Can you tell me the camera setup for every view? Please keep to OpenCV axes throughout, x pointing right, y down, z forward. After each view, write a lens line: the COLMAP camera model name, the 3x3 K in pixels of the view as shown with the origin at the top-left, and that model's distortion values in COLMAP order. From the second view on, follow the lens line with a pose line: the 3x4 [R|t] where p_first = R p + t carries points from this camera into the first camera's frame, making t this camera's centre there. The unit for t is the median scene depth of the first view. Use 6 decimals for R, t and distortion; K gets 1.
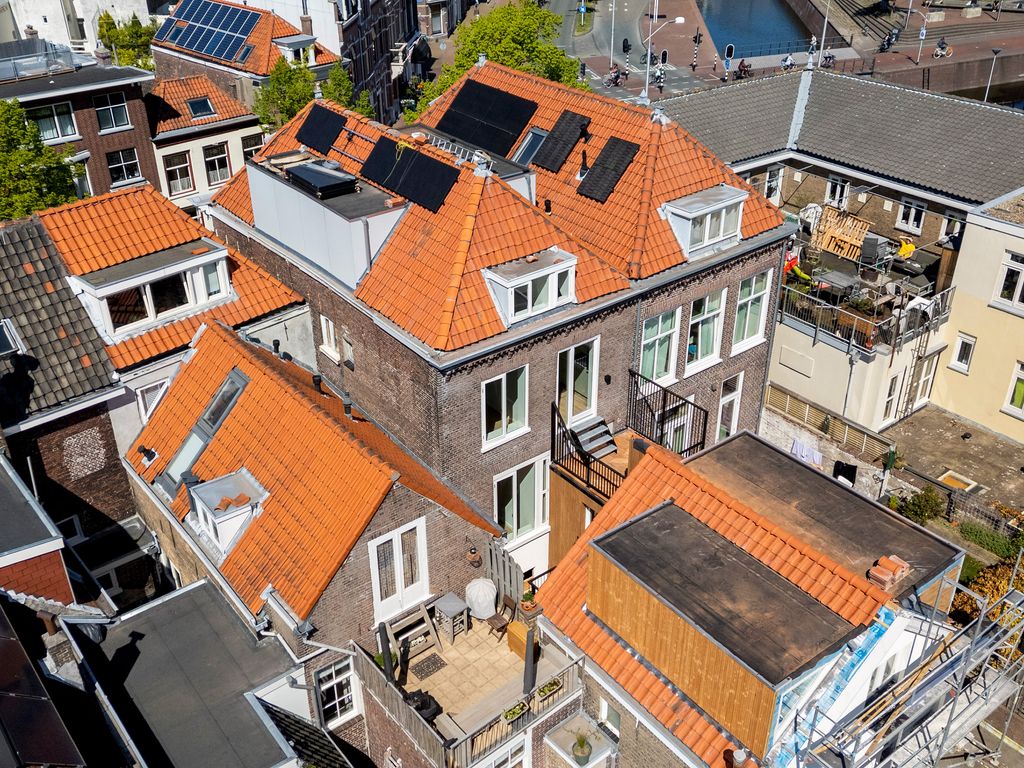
lens RADIAL K [[988.4, 0, 515.7], [0, 988.4, 380.5], [0, 0, 1]] dist [0.085669, -0.068053]
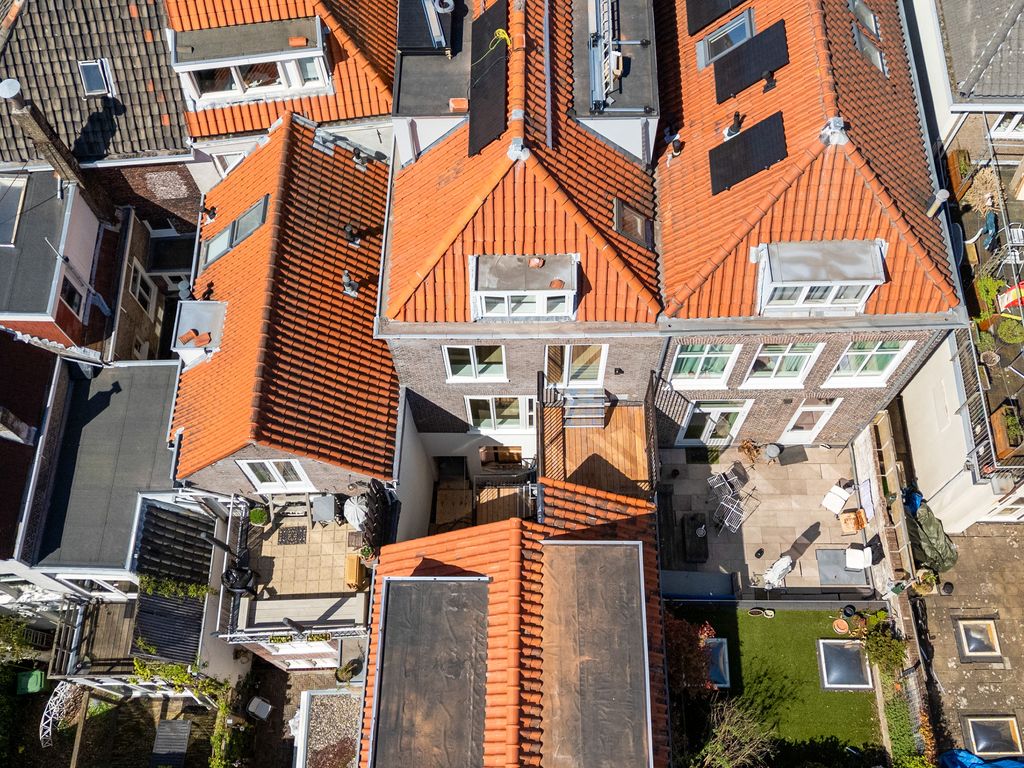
lens RADIAL K [[988.4, 0, 515.7], [0, 988.4, 380.5], [0, 0, 1]] dist [0.085669, -0.068053]
pose [[0.782844, 0.563642, -0.263559, 0.288559], [-0.303655, 0.715791, 0.628838, -0.589807], [0.543093, -0.412251, 0.731505, 0.308903]]
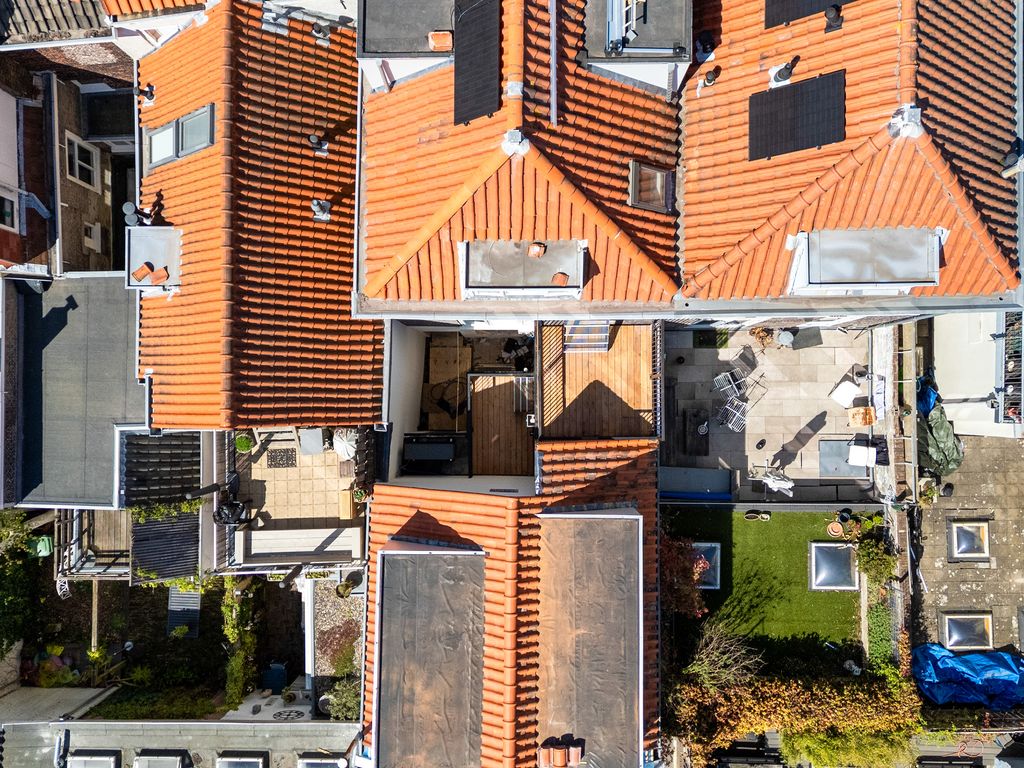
lens RADIAL K [[988.4, 0, 515.7], [0, 988.4, 380.5], [0, 0, 1]] dist [0.085669, -0.068053]
pose [[0.783512, 0.621025, -0.020897, 0.080811], [-0.307081, 0.416225, 0.855837, -0.715280], [0.540194, -0.664142, 0.516823, 0.536657]]
